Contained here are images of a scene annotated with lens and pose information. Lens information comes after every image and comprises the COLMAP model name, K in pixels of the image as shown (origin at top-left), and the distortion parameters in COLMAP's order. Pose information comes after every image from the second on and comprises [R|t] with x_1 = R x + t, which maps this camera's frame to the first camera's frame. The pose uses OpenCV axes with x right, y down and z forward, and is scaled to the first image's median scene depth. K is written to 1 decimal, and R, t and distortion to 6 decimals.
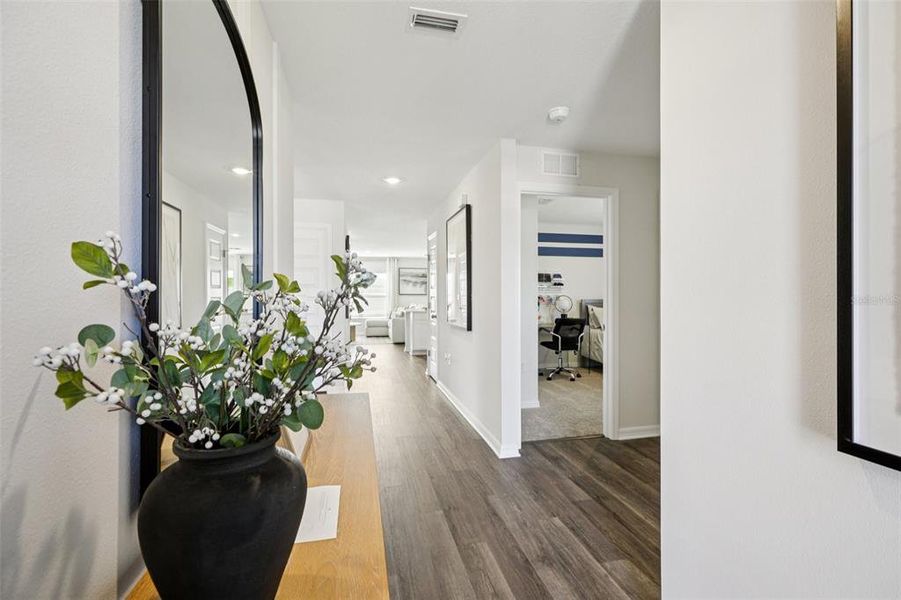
lens RADIAL K [[401.4, 0, 469.9], [0, 401.4, 304.5], [0, 0, 1]] dist [0.001332, 0.000143]
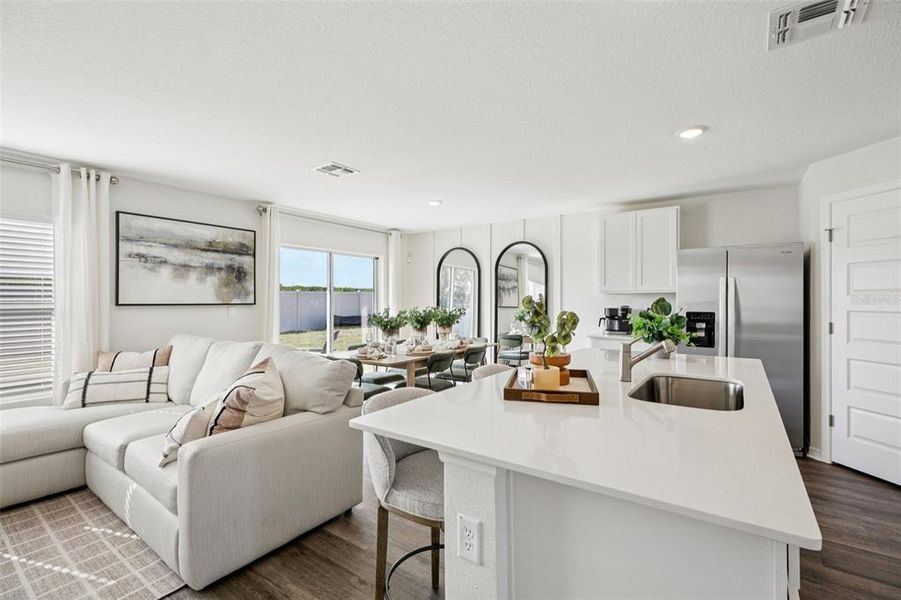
lens RADIAL K [[401.4, 0, 454.9], [0, 401.4, 299.2], [0, 0, 1]] dist [0.001332, 0.000143]
pose [[0.778070, 0.007566, 0.628133, -0.168847], [-0.004043, 0.999967, -0.007036, -0.028253], [-0.628165, 0.002935, 0.778075, 0.634251]]
